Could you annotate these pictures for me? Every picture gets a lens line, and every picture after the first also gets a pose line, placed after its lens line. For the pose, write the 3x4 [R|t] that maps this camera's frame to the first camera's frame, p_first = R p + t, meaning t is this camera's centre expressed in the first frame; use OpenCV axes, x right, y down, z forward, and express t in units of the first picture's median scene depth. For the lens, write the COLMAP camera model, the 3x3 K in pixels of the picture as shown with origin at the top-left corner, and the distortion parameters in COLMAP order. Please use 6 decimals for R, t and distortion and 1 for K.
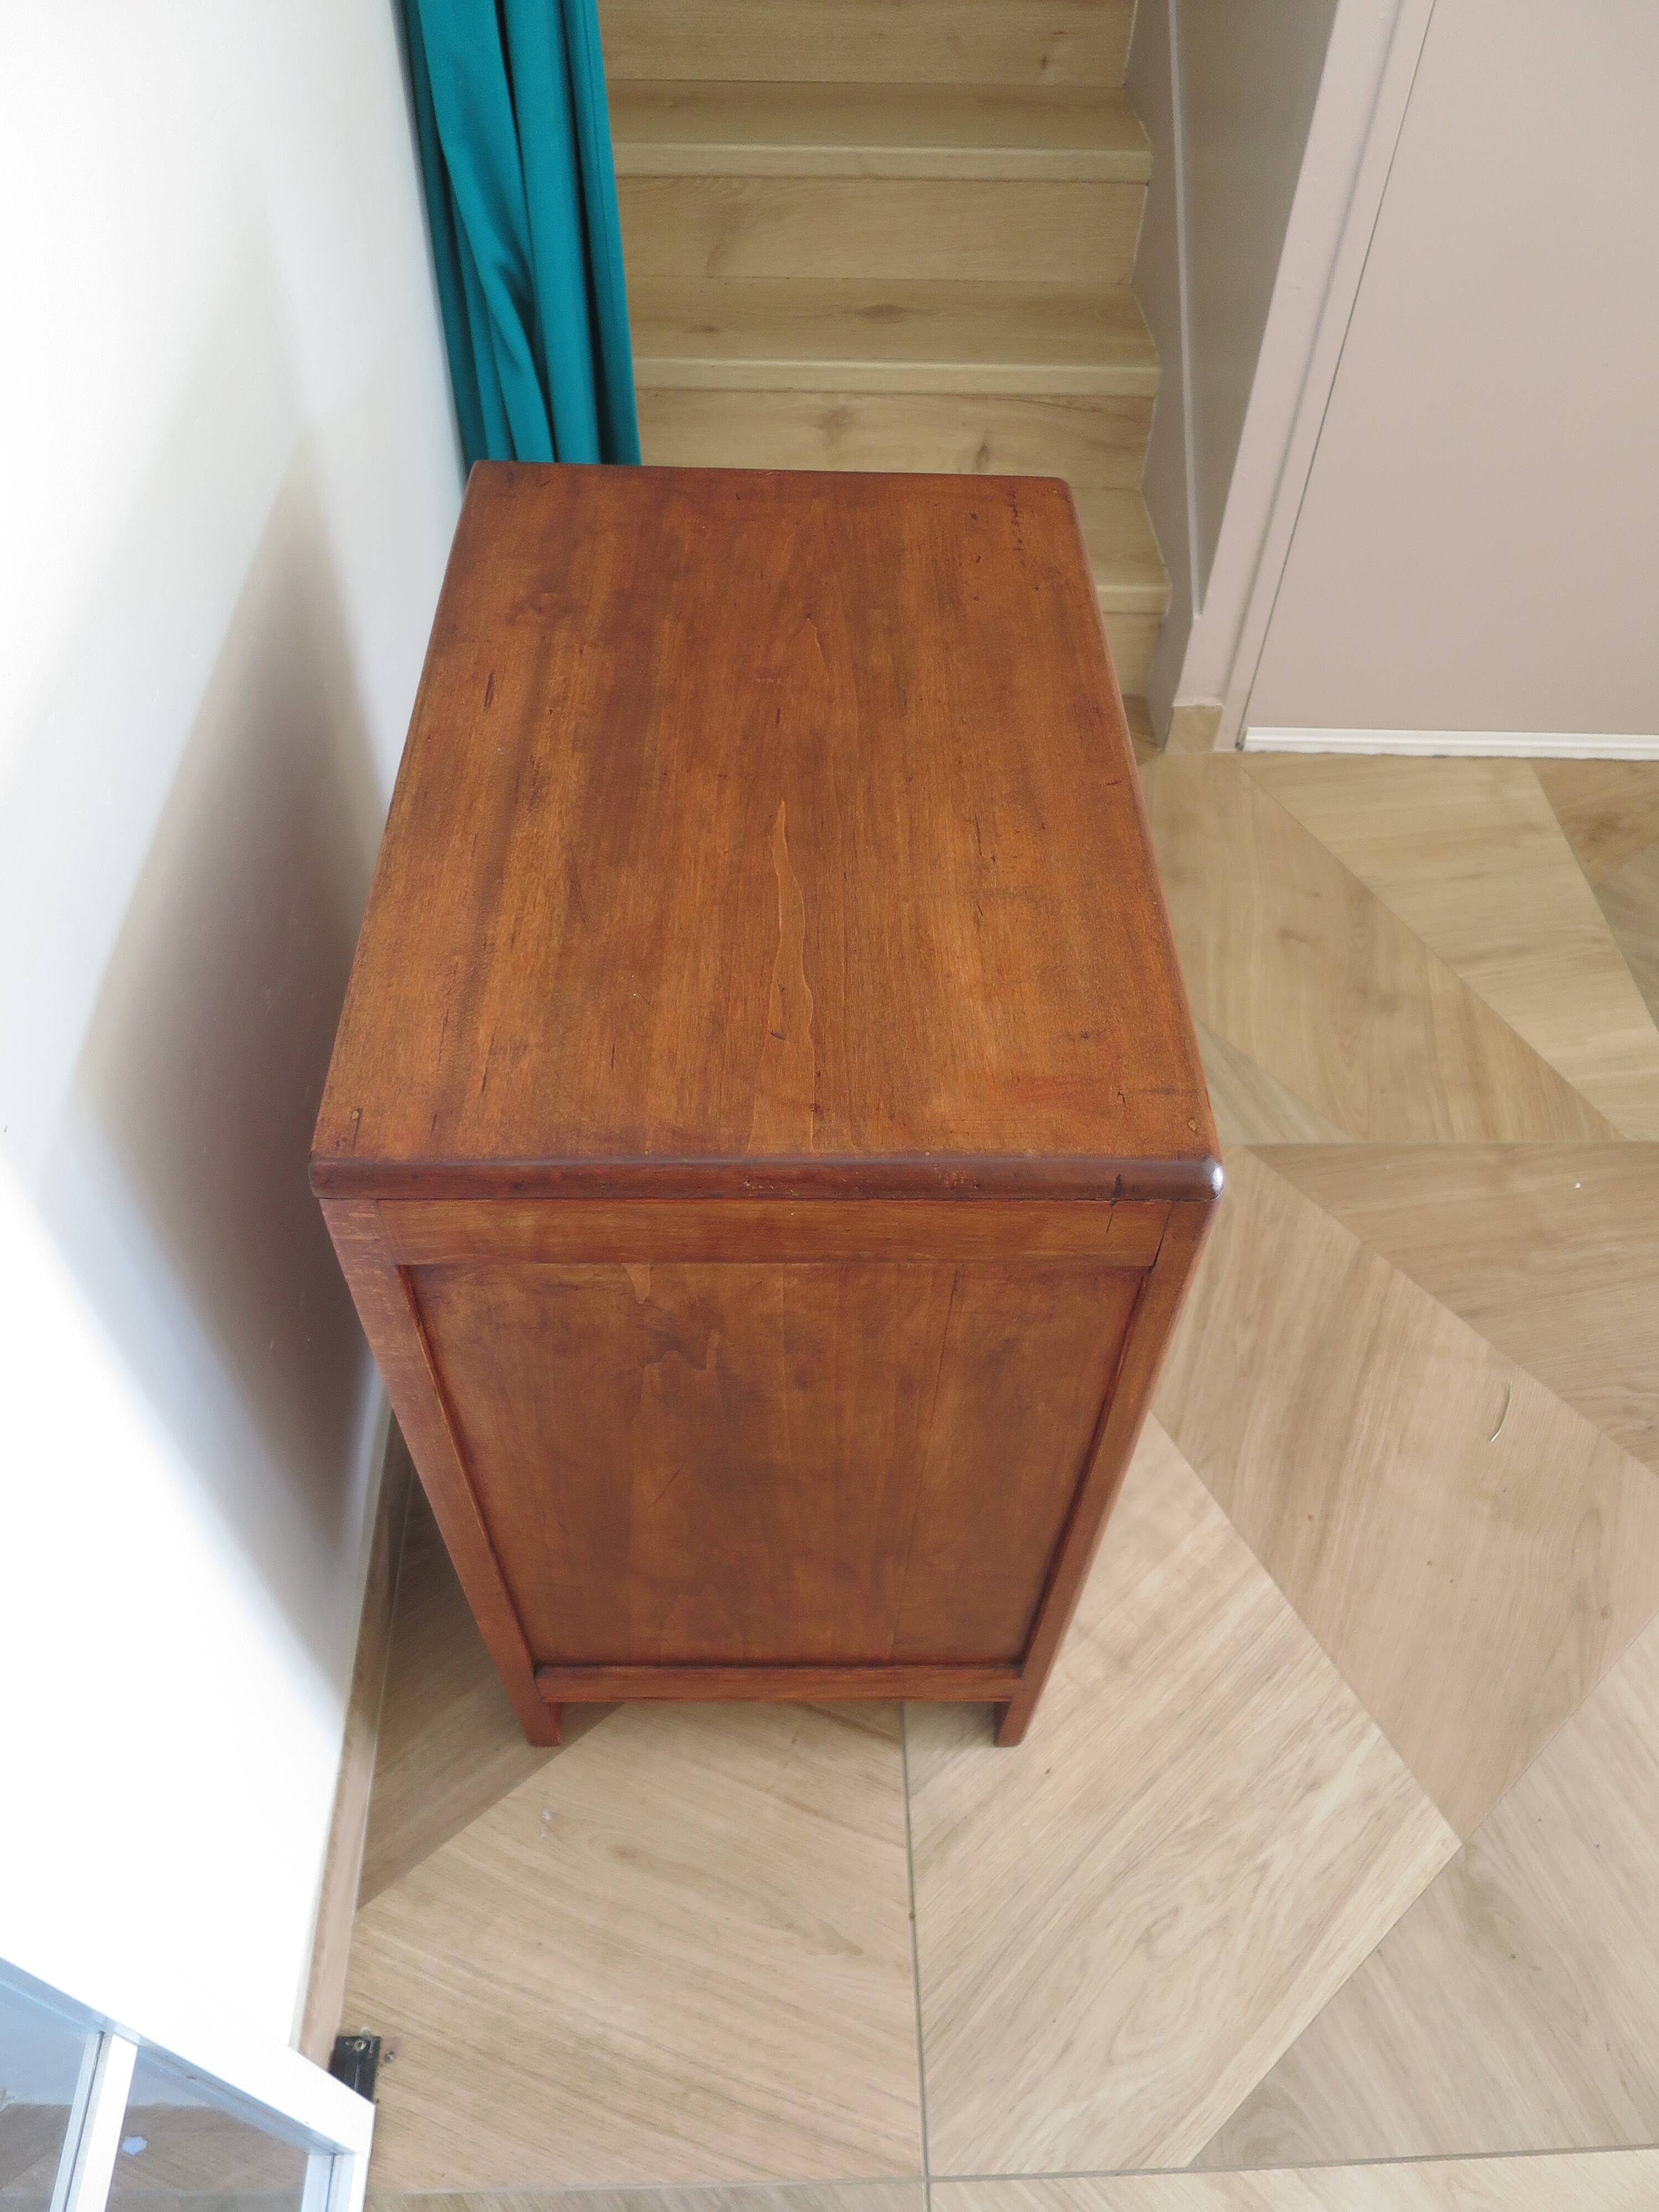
lens RADIAL K [[1596.4, 0, 834.9], [0, 1596.4, 1107.9], [0, 0, 1]] dist [-0.046859, 0.012297]
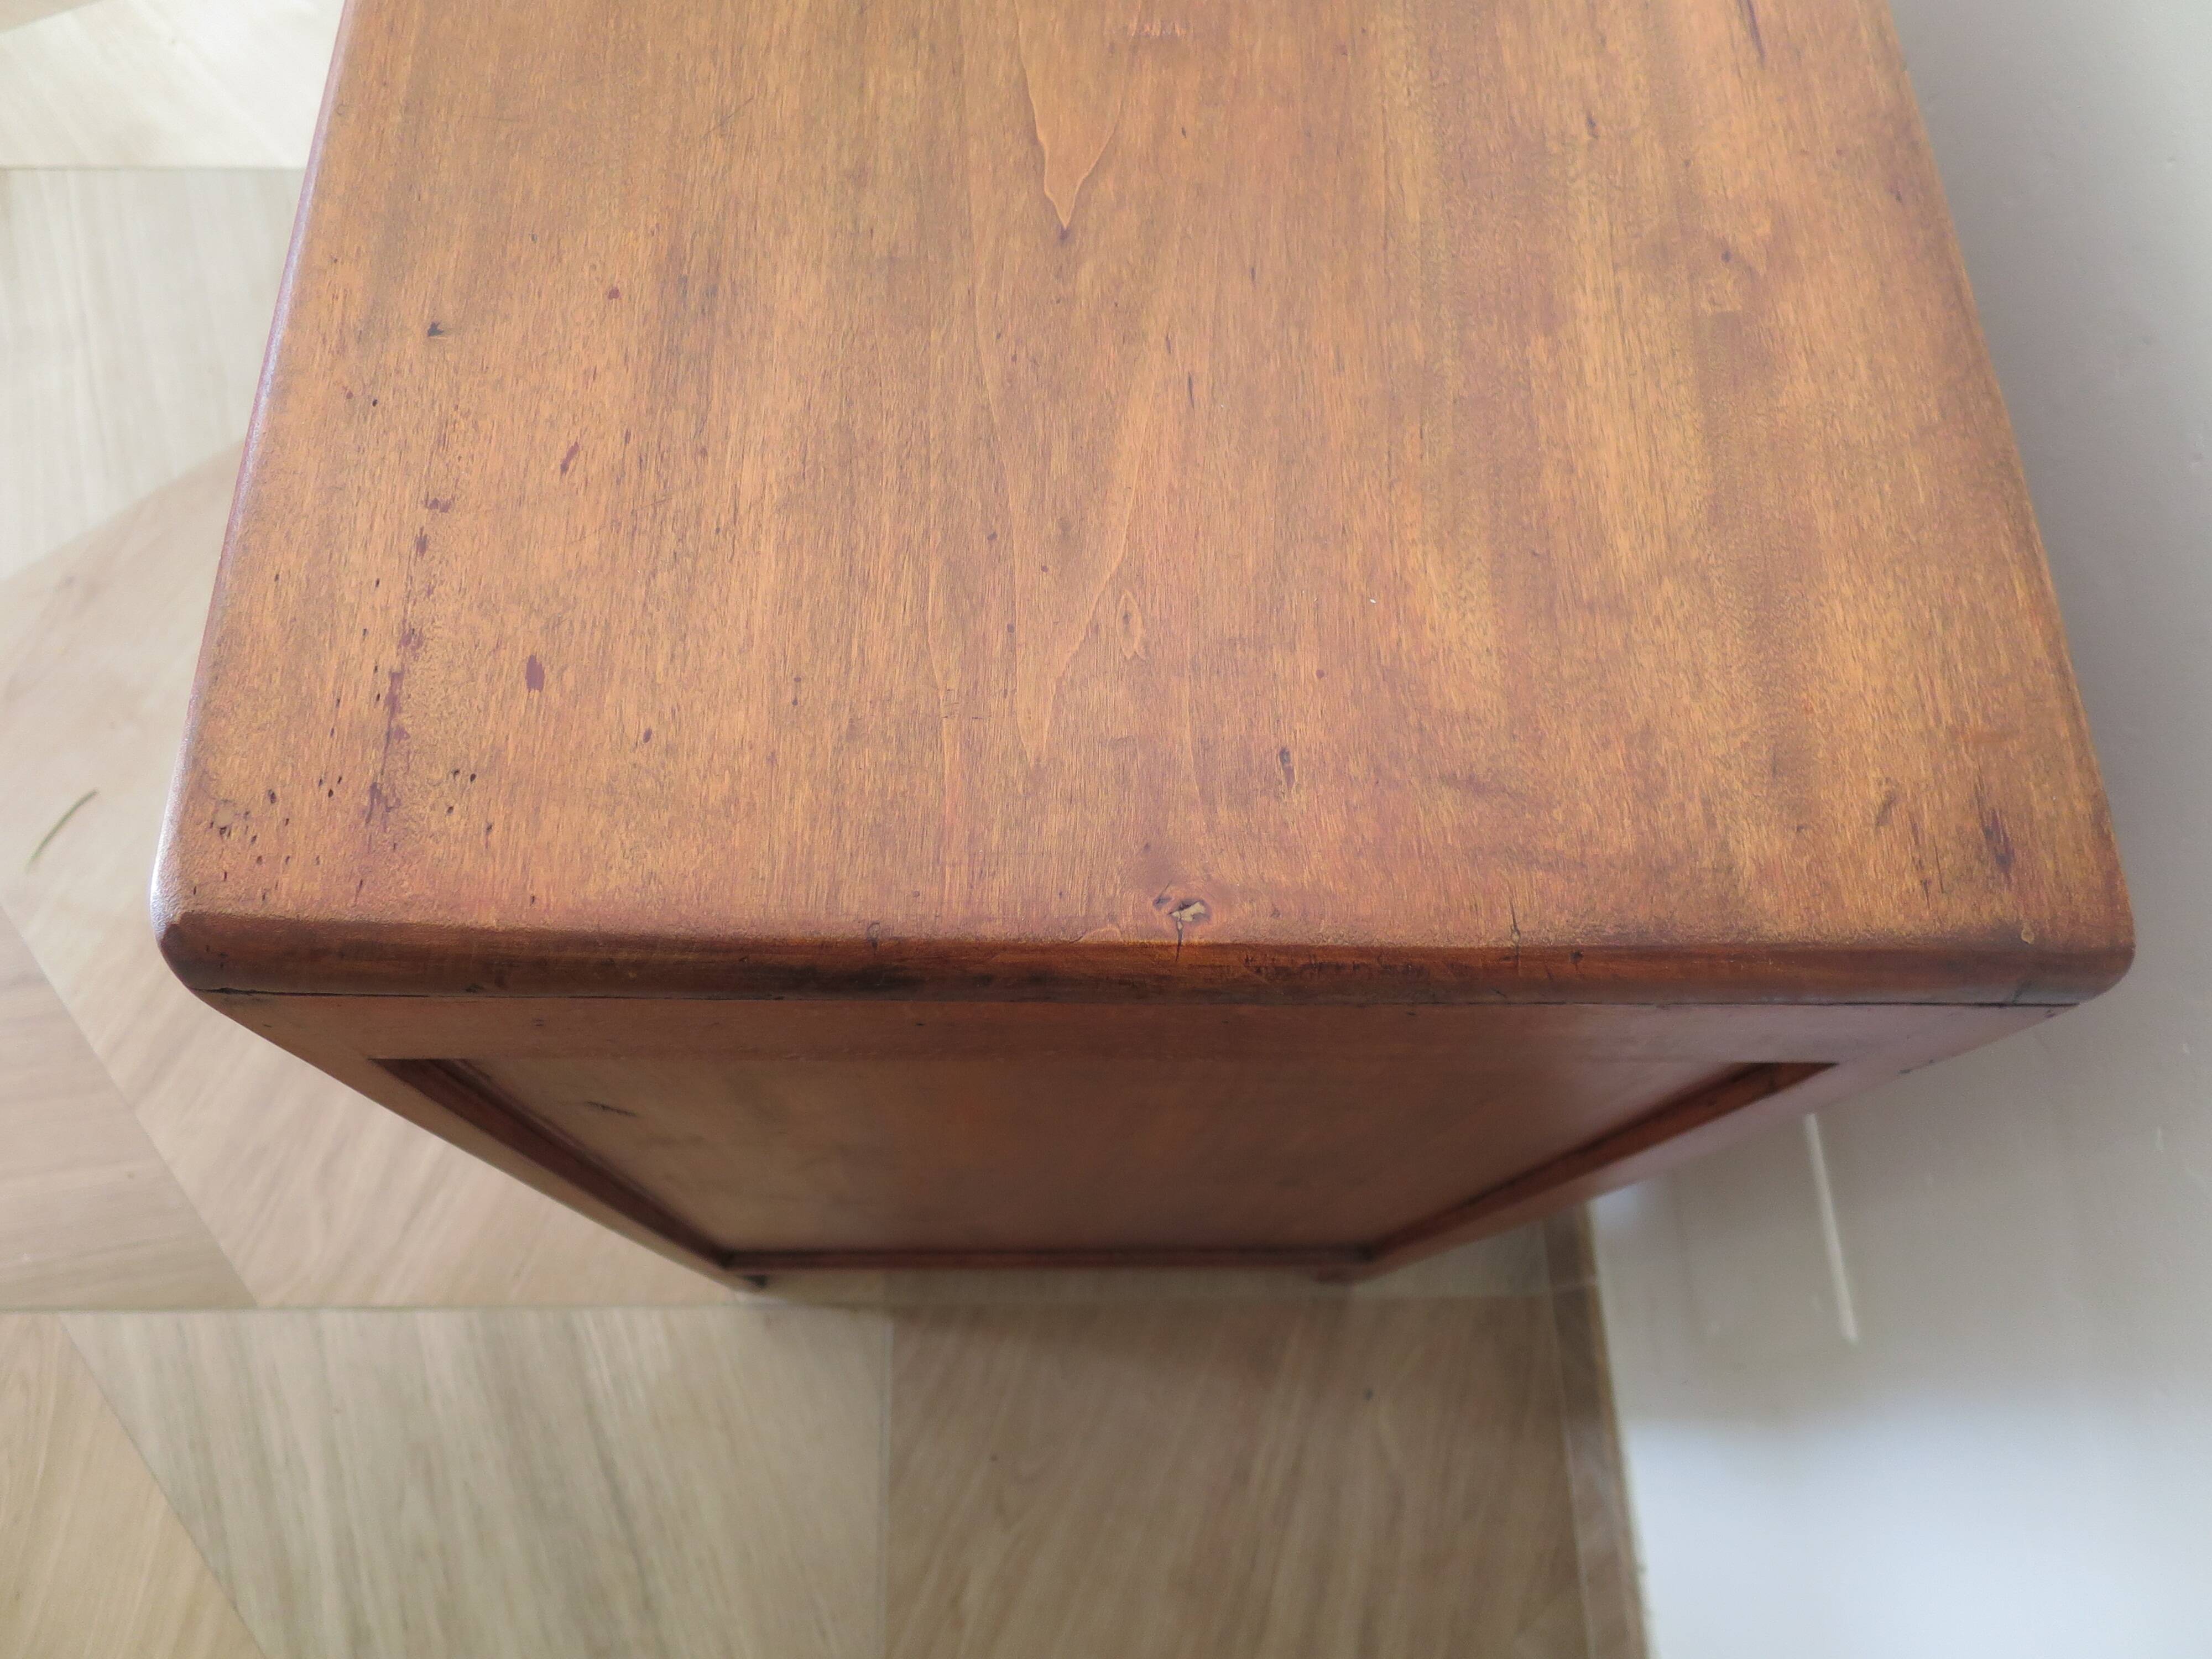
lens RADIAL K [[1597.9, 0, 1098.1], [0, 1597.9, 834.3], [0, 0, 1]] dist [-0.047902, 0.013397]
pose [[-0.995601, -0.040915, -0.084292, 0.001675], [-0.053205, -0.493649, 0.868032, -0.567184], [-0.077126, 0.868698, 0.489300, 0.734146]]
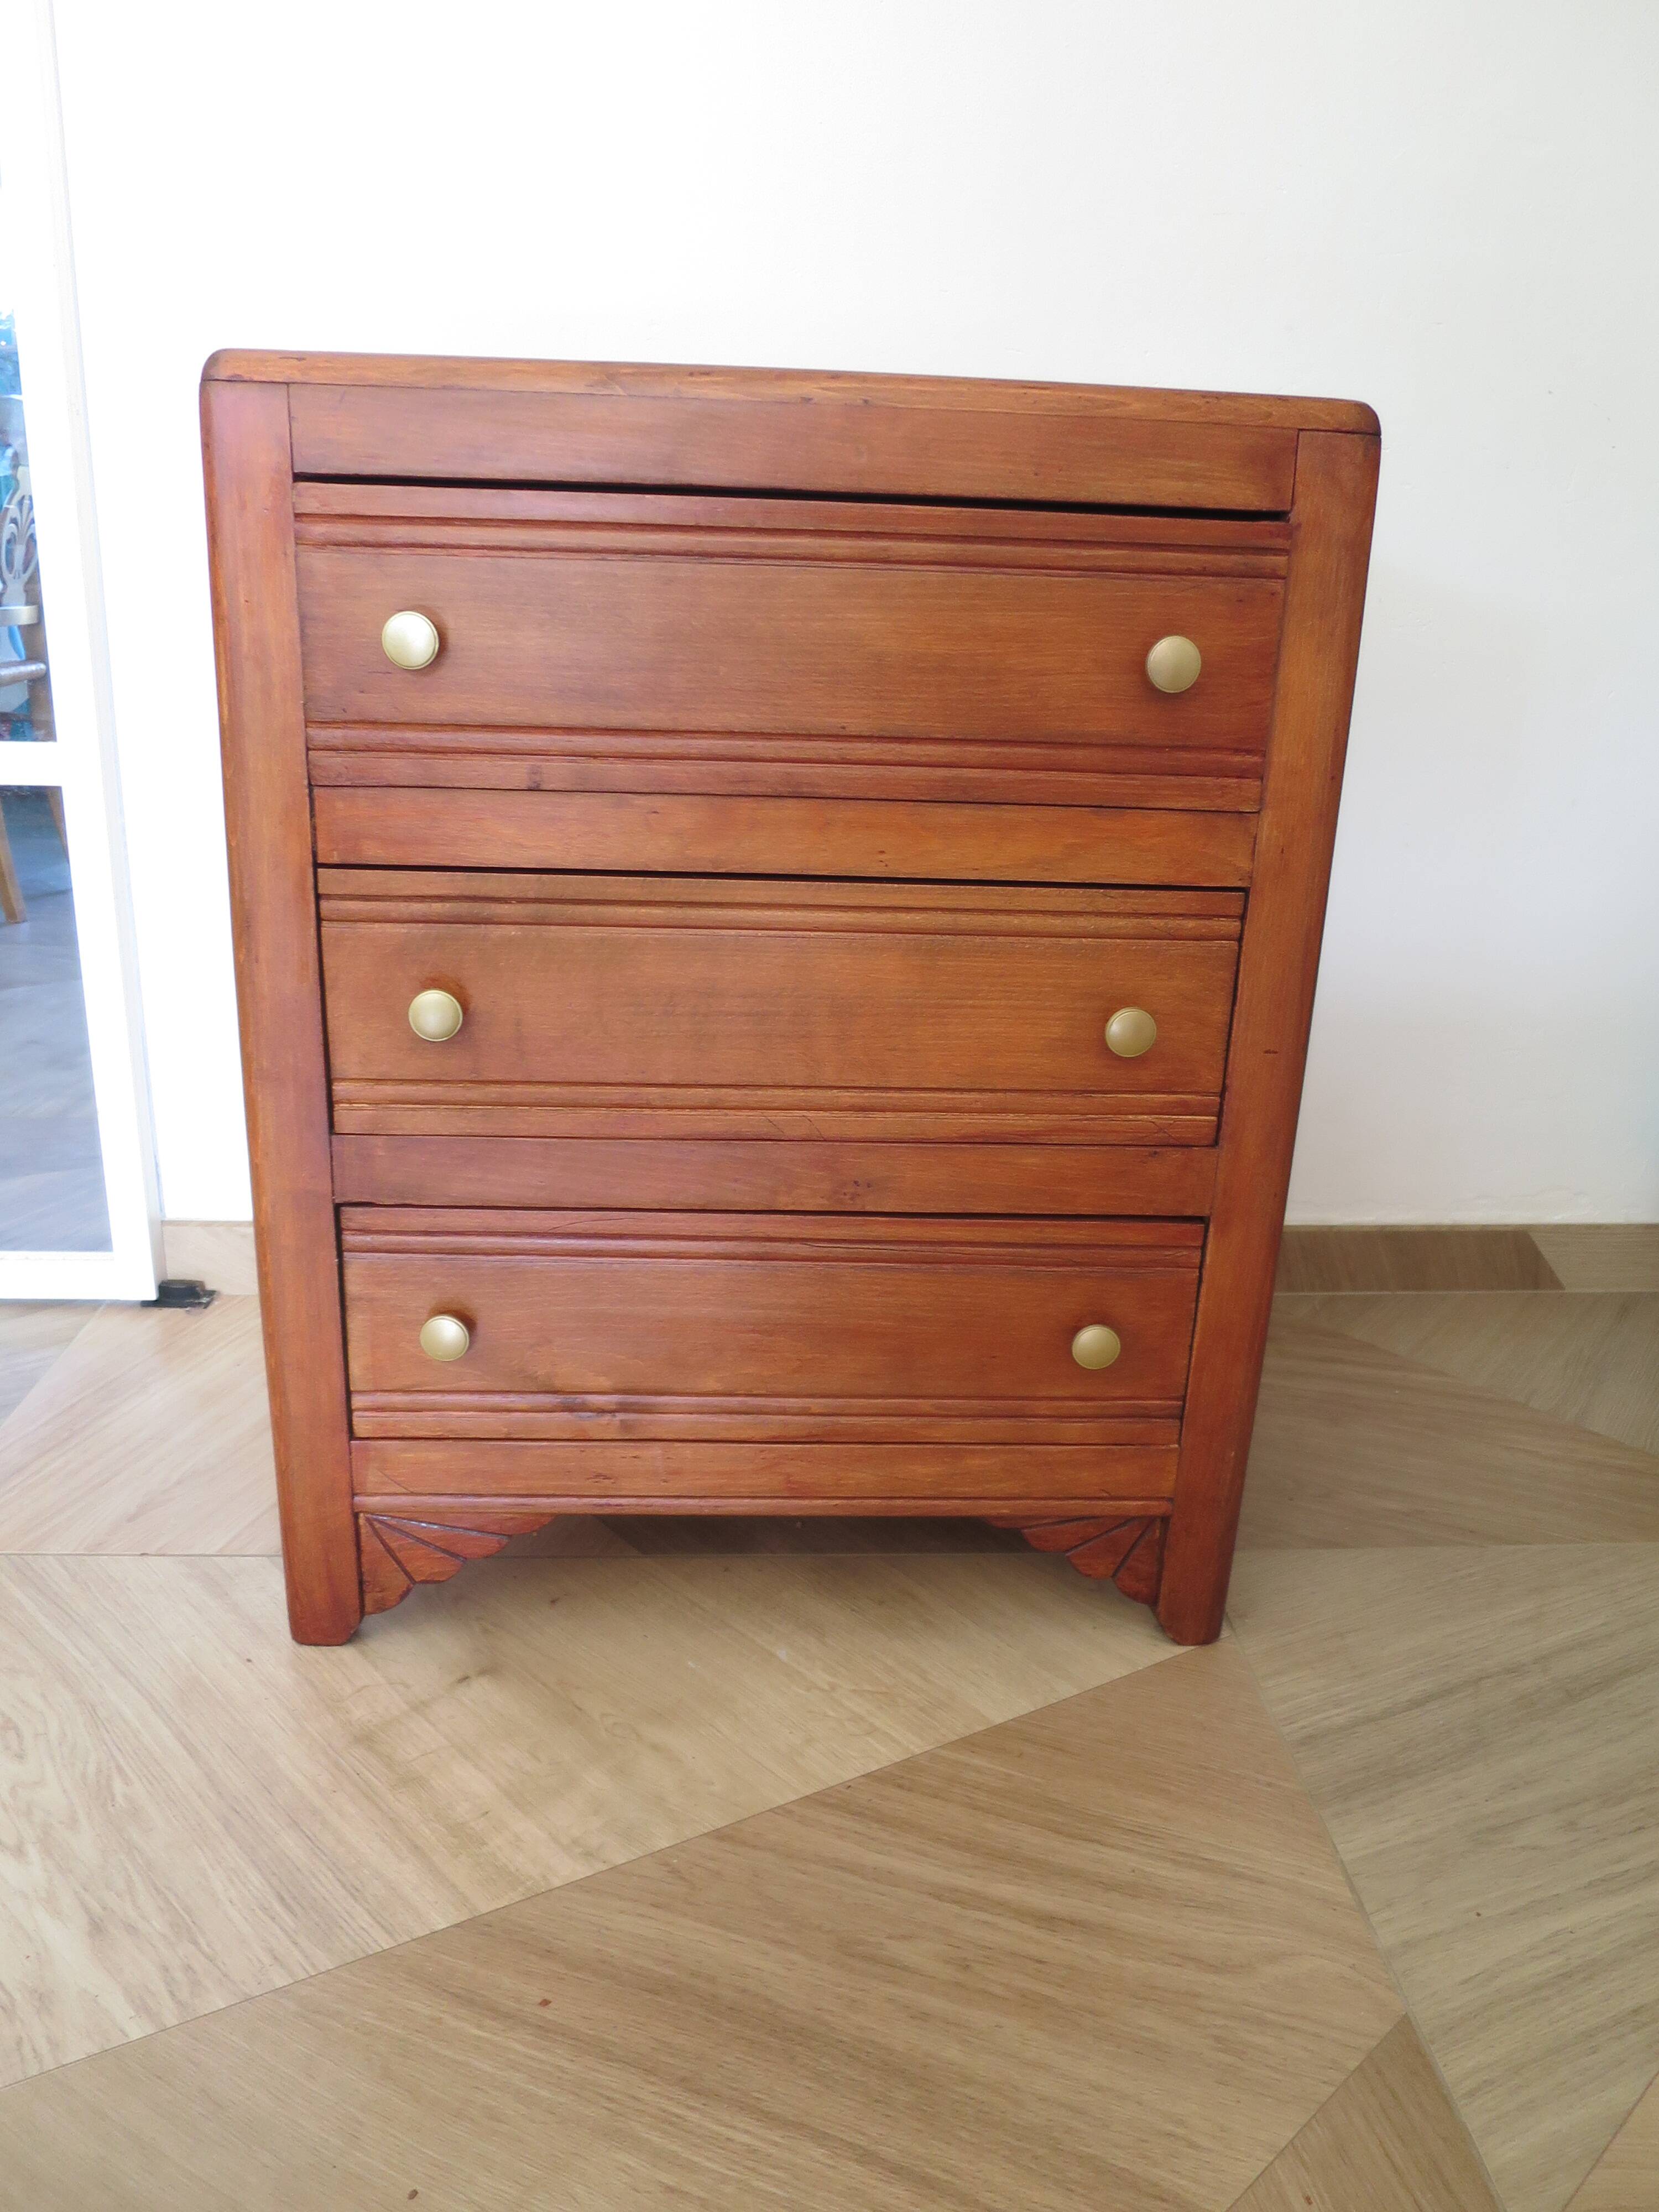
lens RADIAL K [[1597.9, 0, 829.5], [0, 1597.9, 1106.0], [0, 0, 1]] dist [-0.047902, 0.013397]
pose [[0.028251, 0.287916, -0.957239, 0.840221], [-0.792692, 0.589846, 0.154017, -0.095263], [0.608968, 0.754444, 0.244892, 0.800603]]
